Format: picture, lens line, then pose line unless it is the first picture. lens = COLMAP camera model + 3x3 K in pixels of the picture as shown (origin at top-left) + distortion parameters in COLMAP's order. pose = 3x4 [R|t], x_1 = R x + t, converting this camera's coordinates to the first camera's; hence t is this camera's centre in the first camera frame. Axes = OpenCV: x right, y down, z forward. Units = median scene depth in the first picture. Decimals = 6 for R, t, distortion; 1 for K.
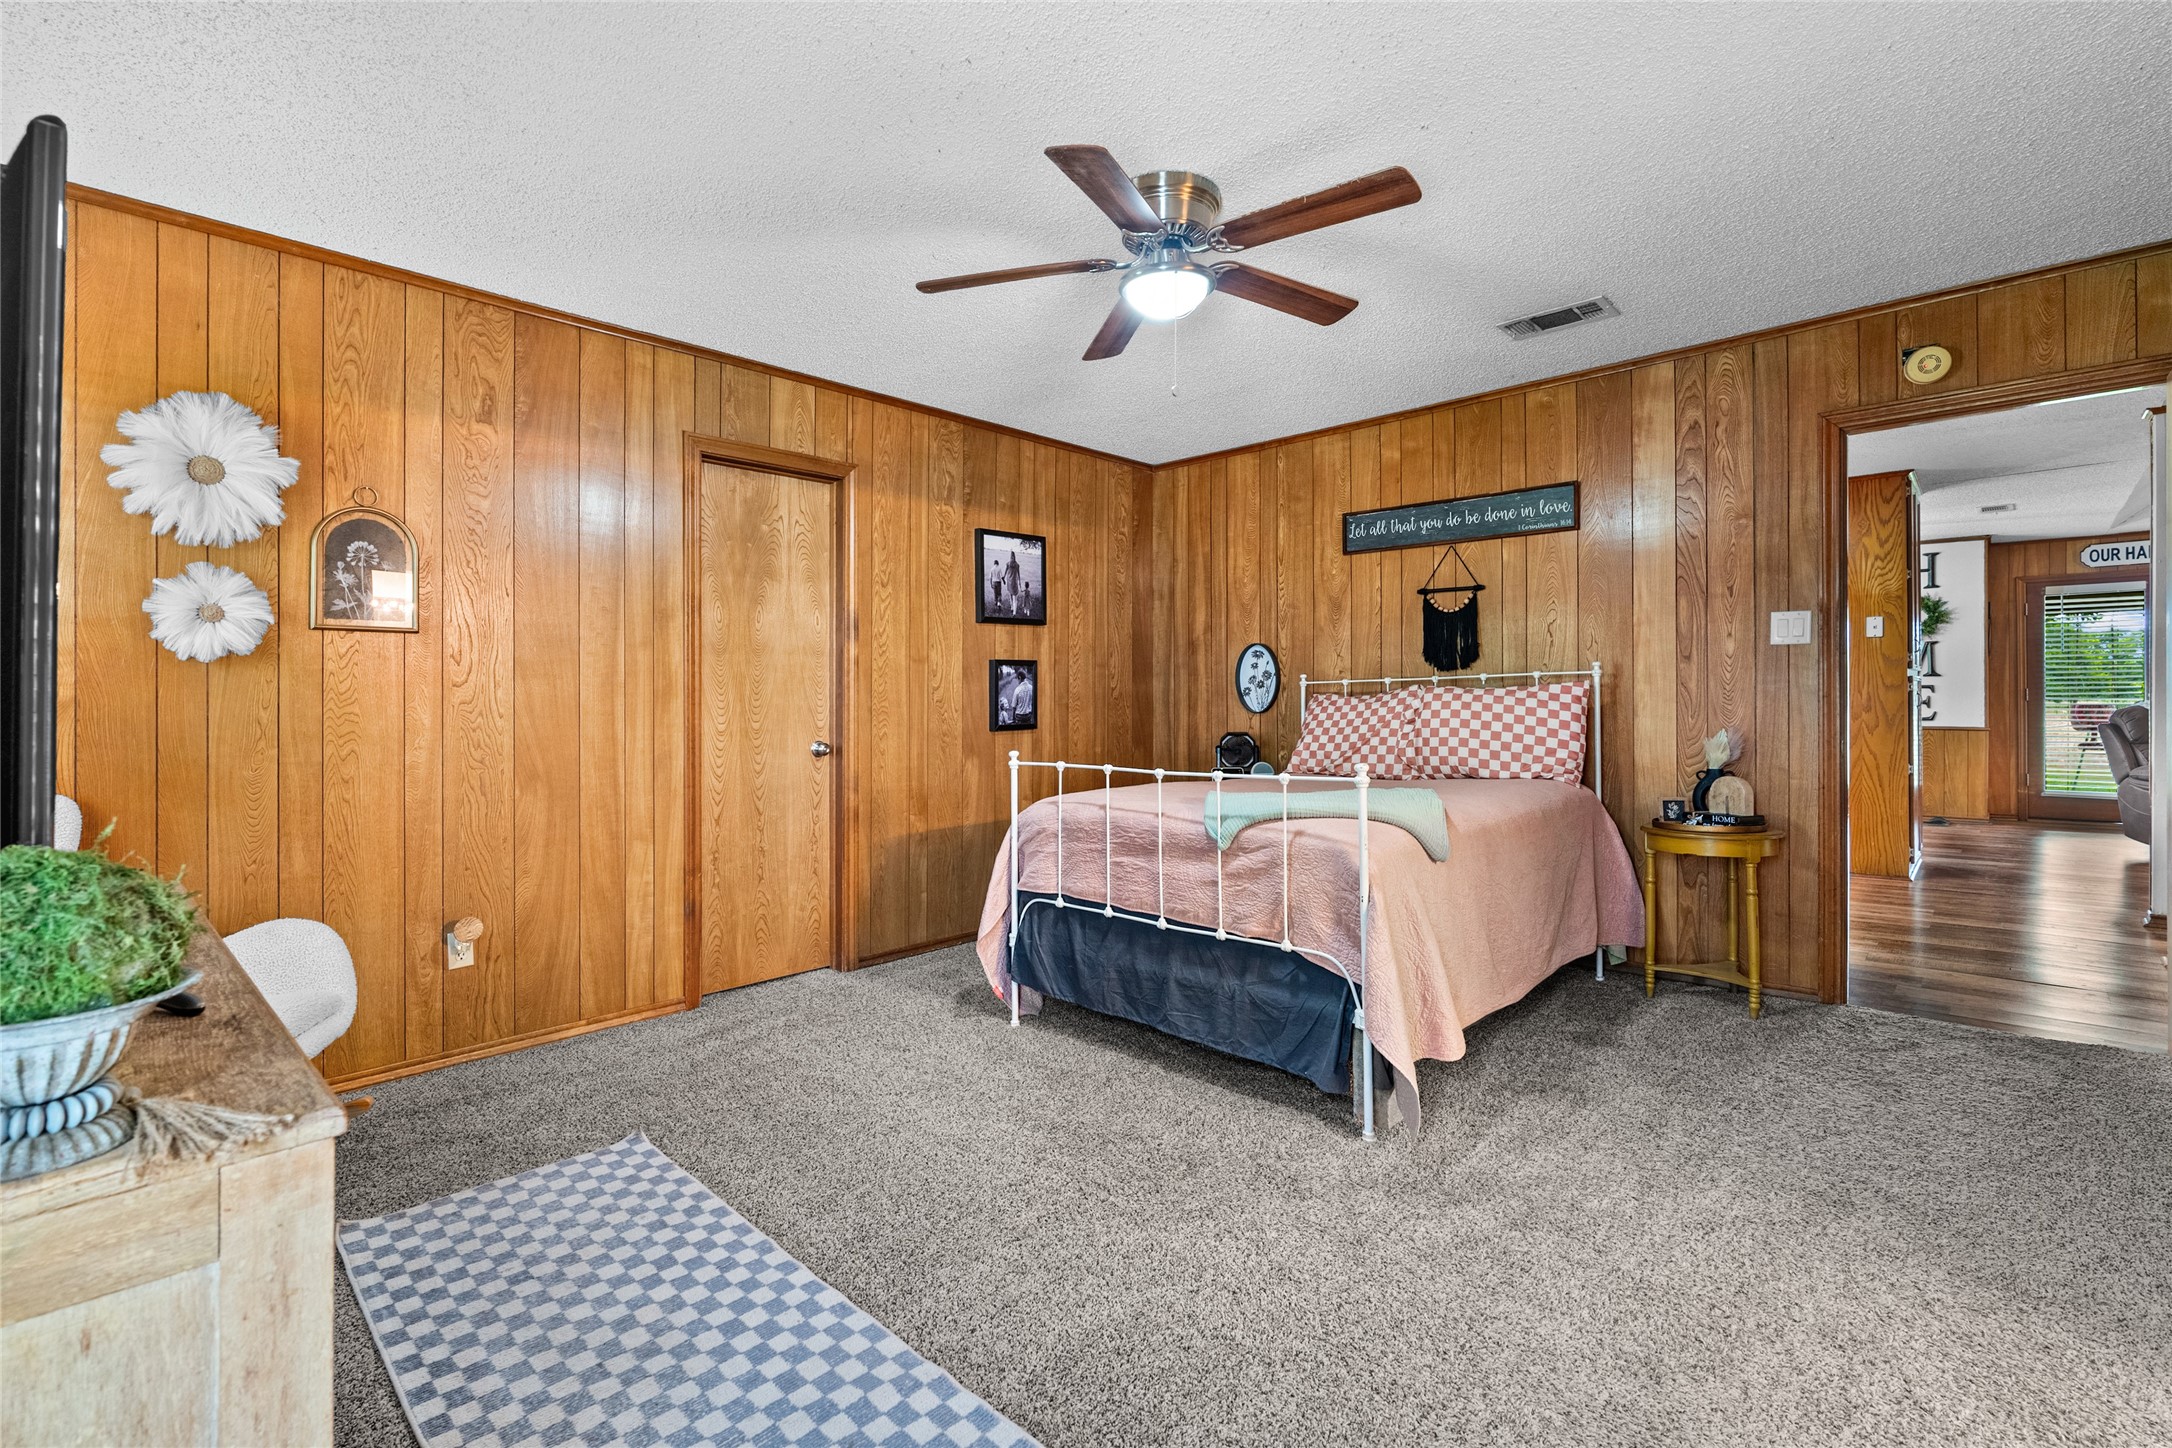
lens RADIAL K [[959.9, 0, 1085.3], [0, 959.9, 685.1], [0, 0, 1]] dist [-0.000265, 0.000087]
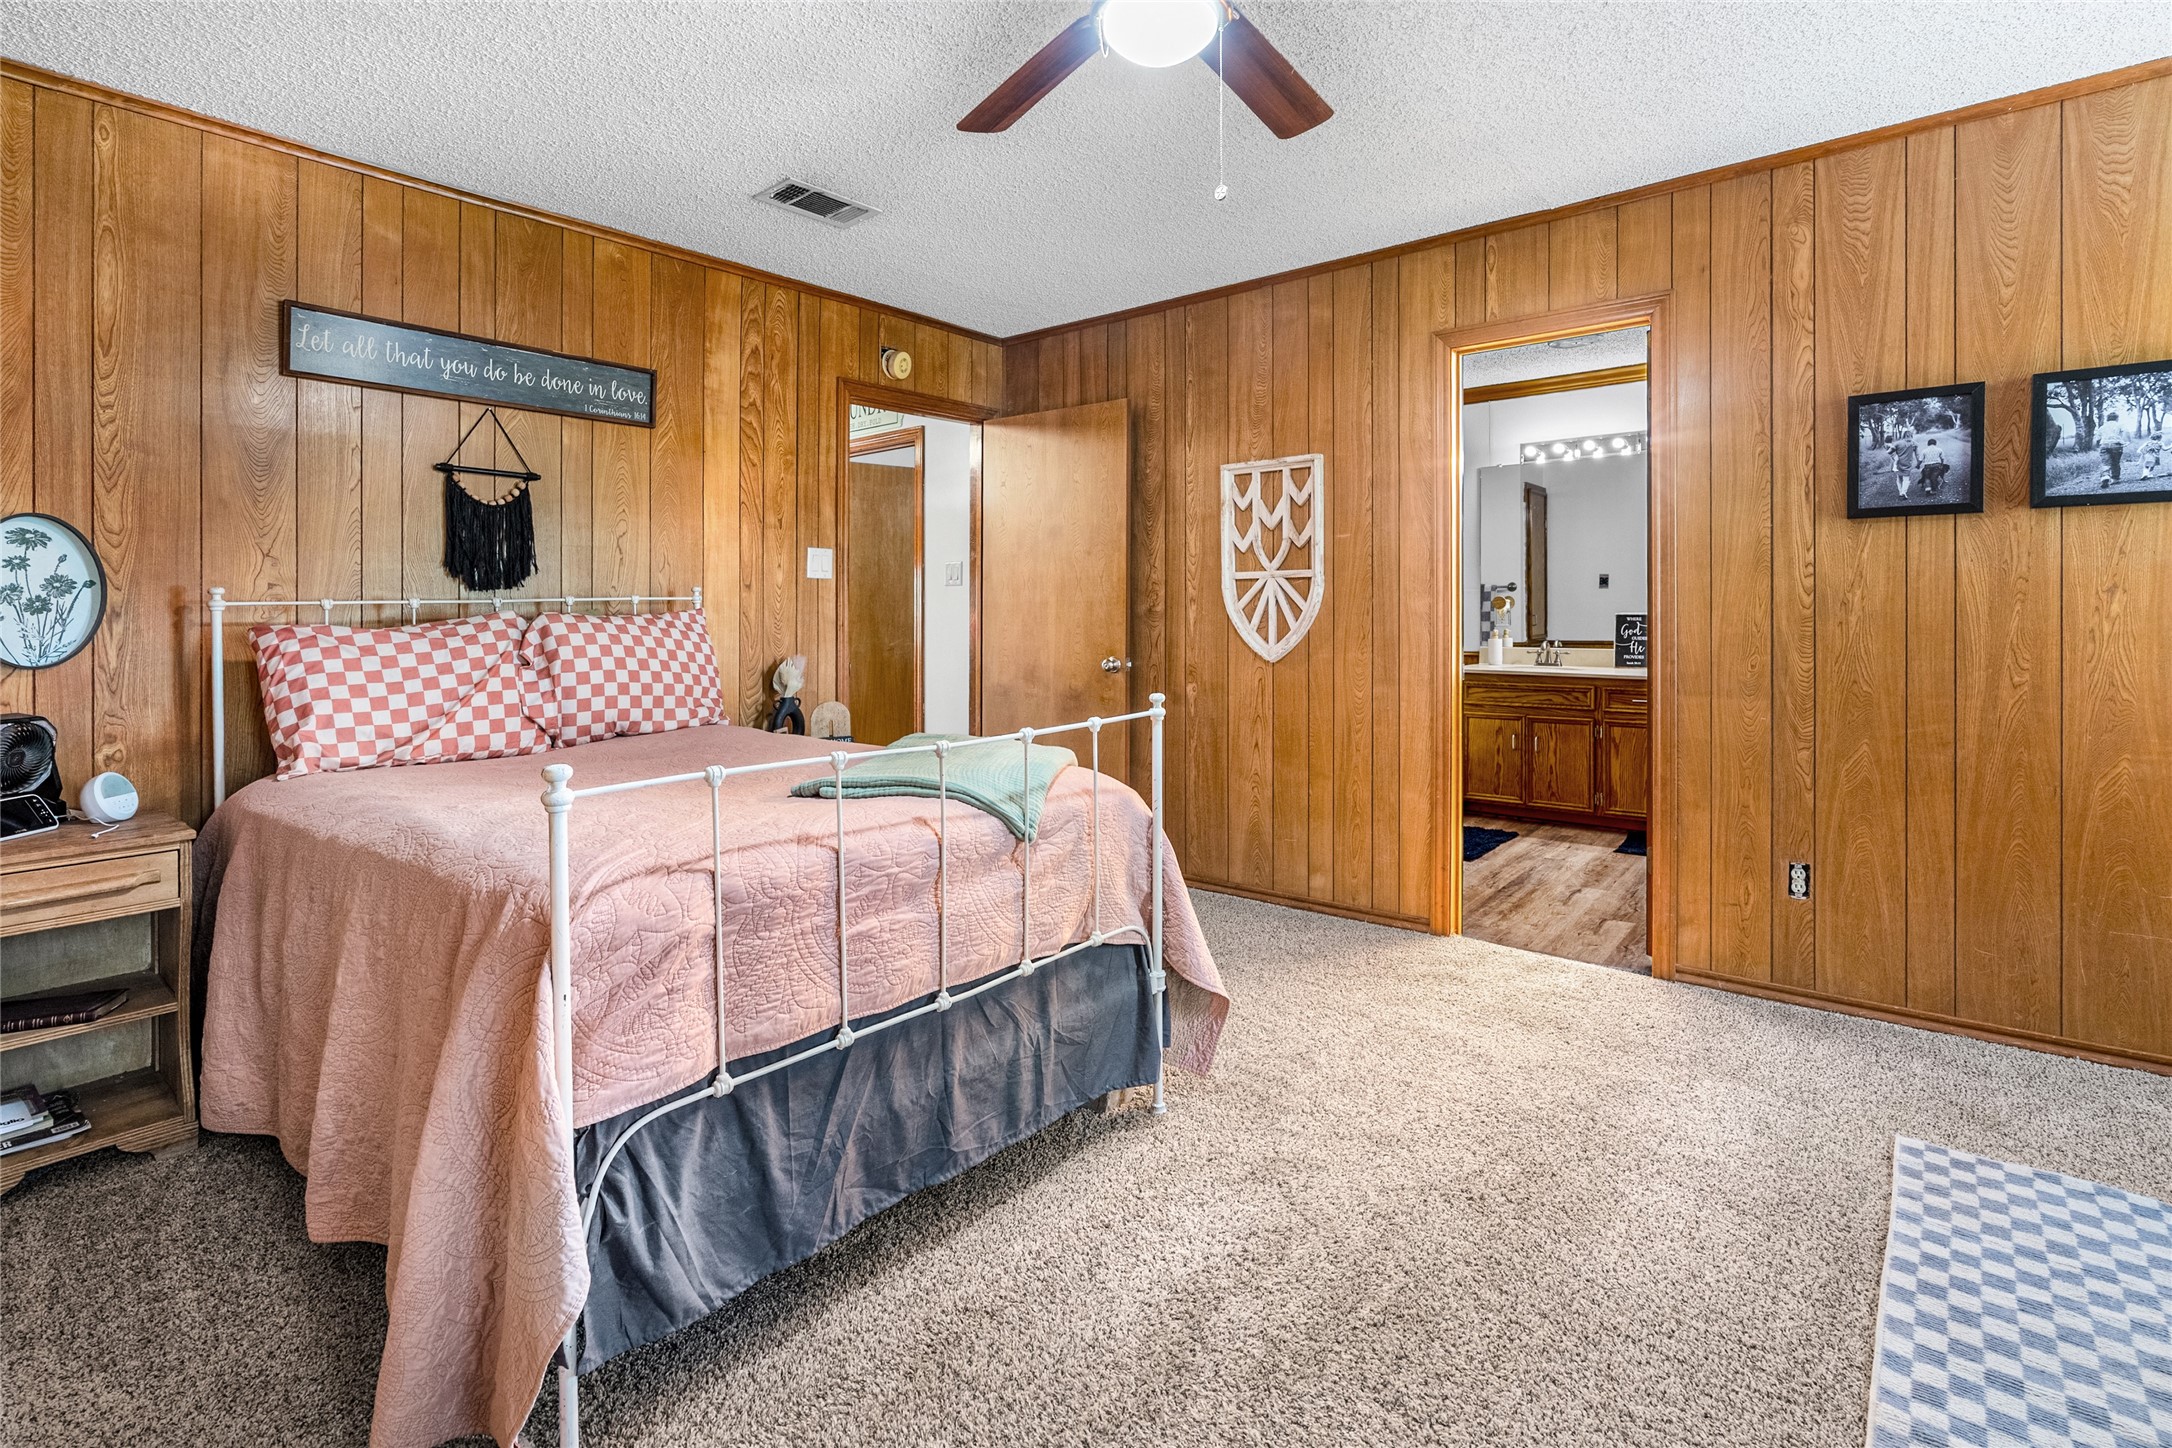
lens RADIAL K [[1015.8, 0, 1086.0], [0, 1015.8, 624.9], [0, 0, 1]] dist [-0.000965, 0.000210]
pose [[-0.042889, -0.000671, 0.999080, -0.398379], [-0.003590, 0.999993, 0.000517, 0.008436], [-0.999073, -0.003565, -0.042891, 0.667202]]
